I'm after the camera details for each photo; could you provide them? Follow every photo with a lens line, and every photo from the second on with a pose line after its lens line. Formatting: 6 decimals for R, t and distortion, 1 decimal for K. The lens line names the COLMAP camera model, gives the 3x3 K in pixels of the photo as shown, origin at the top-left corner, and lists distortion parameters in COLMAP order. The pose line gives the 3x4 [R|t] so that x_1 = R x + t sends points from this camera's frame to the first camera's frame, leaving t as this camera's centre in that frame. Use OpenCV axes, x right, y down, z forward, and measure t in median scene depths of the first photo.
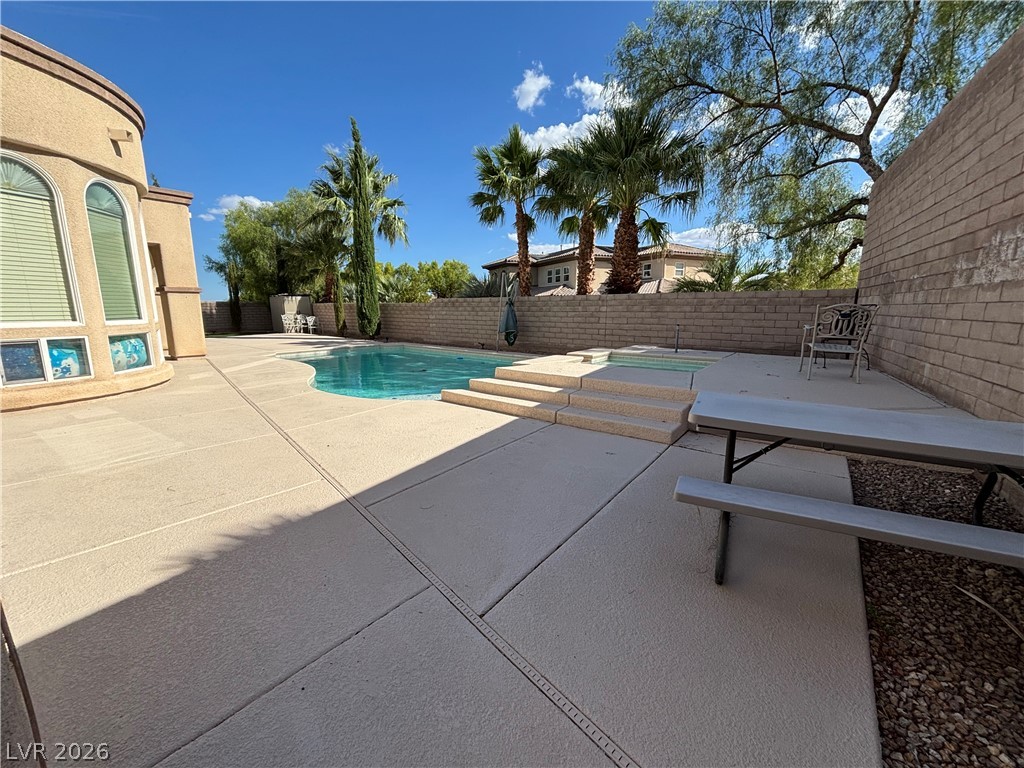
lens RADIAL K [[417.6, 0, 509.8], [0, 417.6, 385.9], [0, 0, 1]] dist [0.000158, 0.000161]
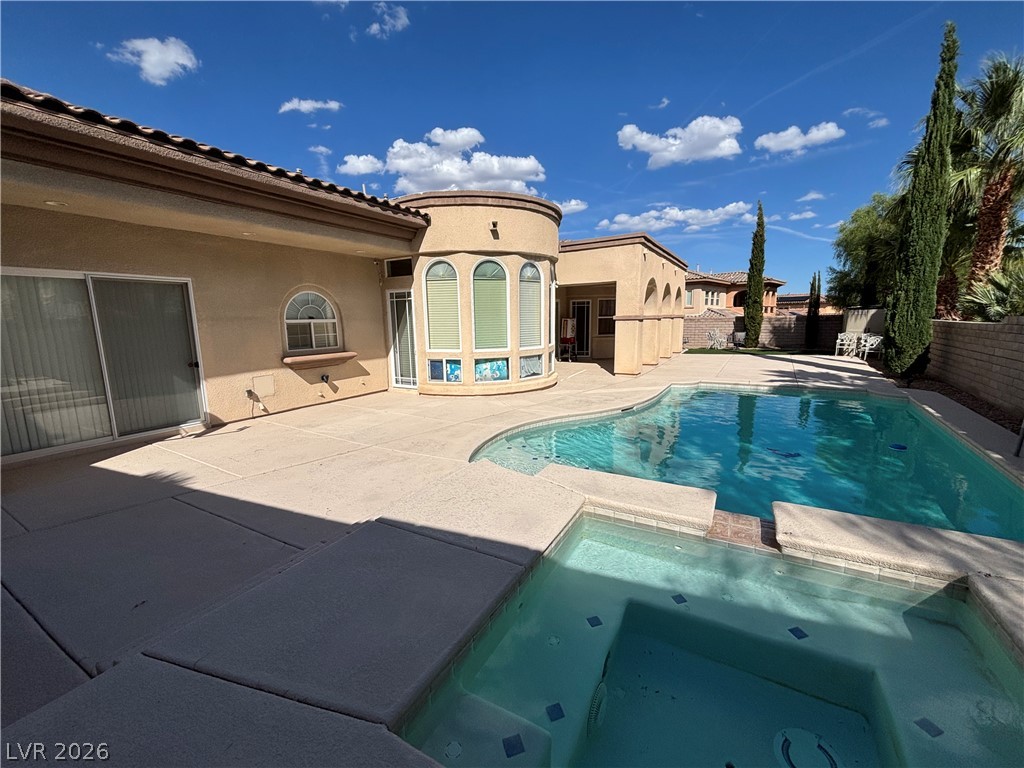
lens RADIAL K [[417.6, 0, 509.8], [0, 417.6, 385.9], [0, 0, 1]] dist [0.000158, 0.000161]
pose [[0.124631, 0.154067, -0.980169, 0.593123], [-0.162380, 0.977719, 0.133035, -0.246143], [0.978826, 0.142579, 0.146872, 0.904442]]
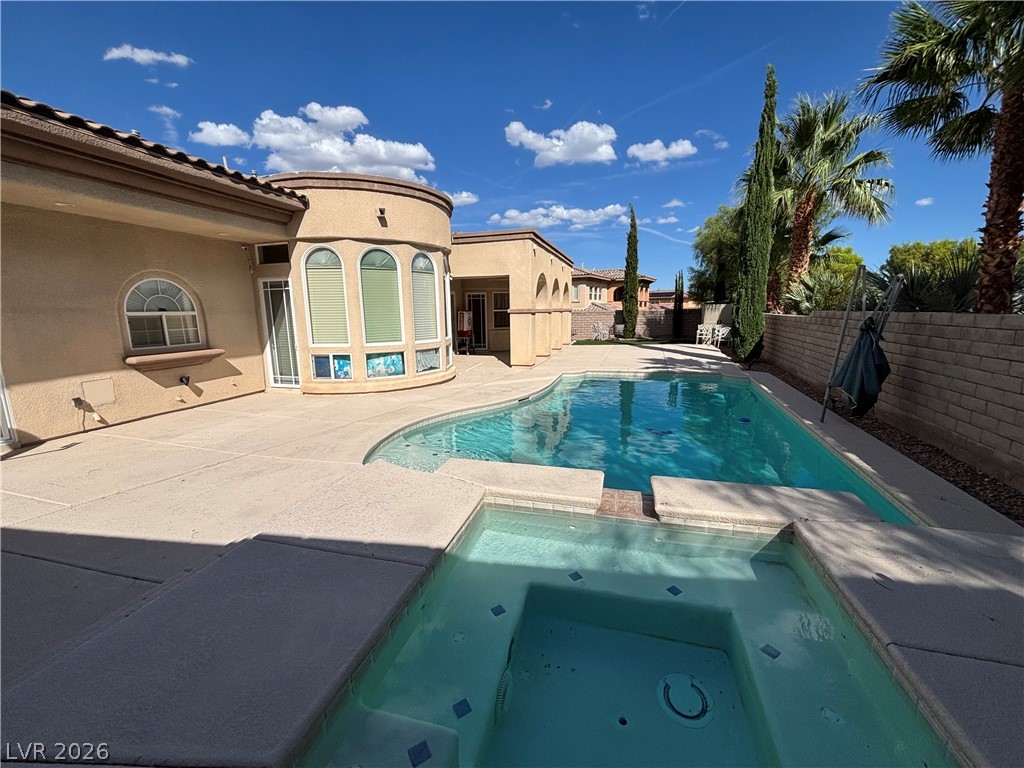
lens RADIAL K [[417.6, 0, 509.8], [0, 417.6, 385.9], [0, 0, 1]] dist [0.000158, 0.000161]
pose [[0.361495, 0.160395, -0.918474, 0.588795], [-0.154203, 0.981811, 0.110765, -0.246338], [0.919534, 0.101590, 0.379653, 0.908113]]
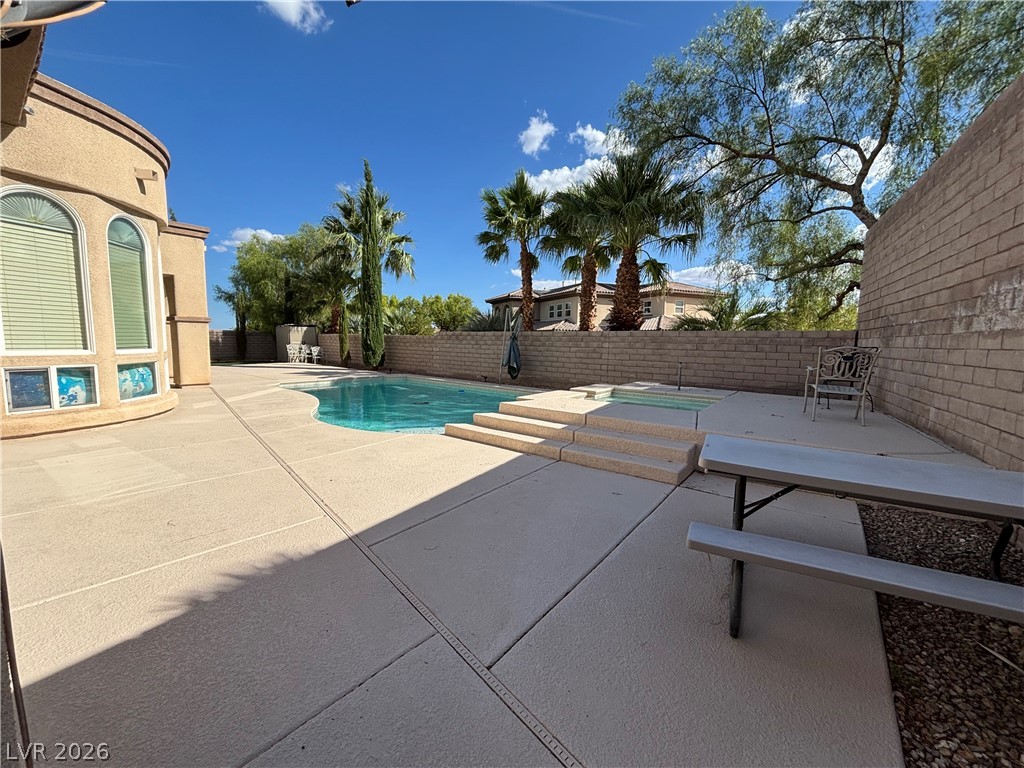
lens RADIAL K [[417.6, 0, 509.8], [0, 417.6, 385.9], [0, 0, 1]] dist [0.000158, 0.000161]
pose [[0.999841, 0.017724, -0.001985, -0.008933], [-0.017824, 0.996900, -0.076633, -0.007485], [0.000621, 0.076656, 0.997057, -0.002797]]
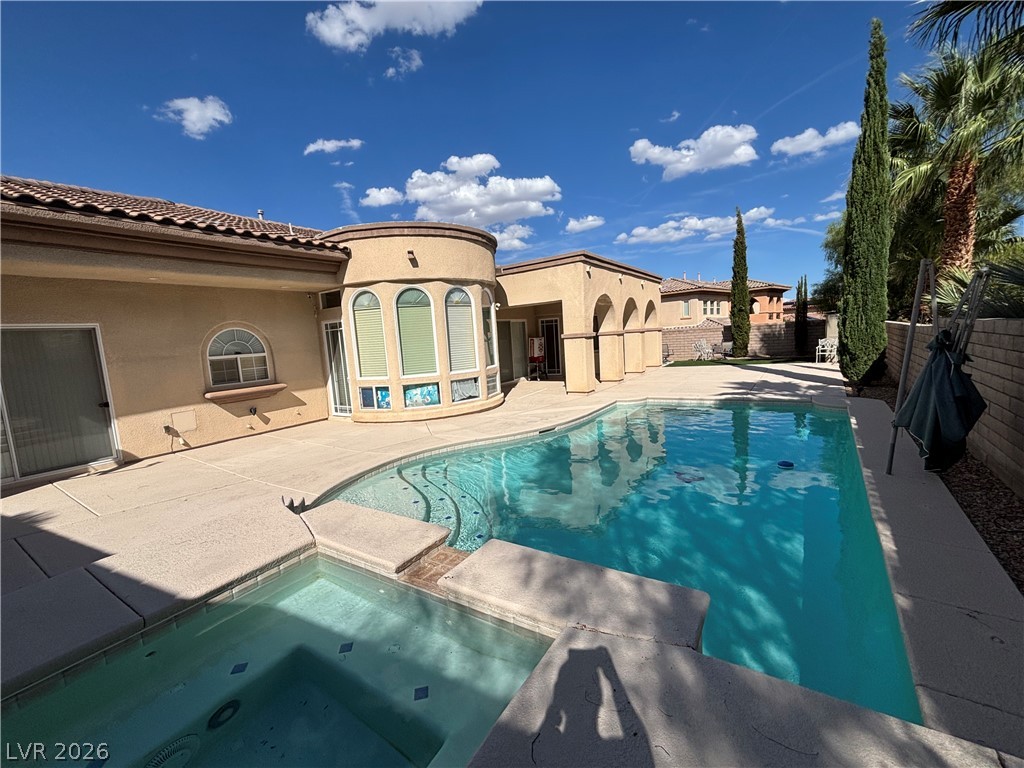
lens RADIAL K [[418.5, 0, 512.0], [0, 418.5, 384.0], [0, 0, 1]] dist [-0.009415, 0.005956]
pose [[0.068770, 0.104765, -0.992116, 0.620287], [-0.115578, 0.988611, 0.096384, -0.318426], [0.990915, 0.108039, 0.080096, 1.266475]]
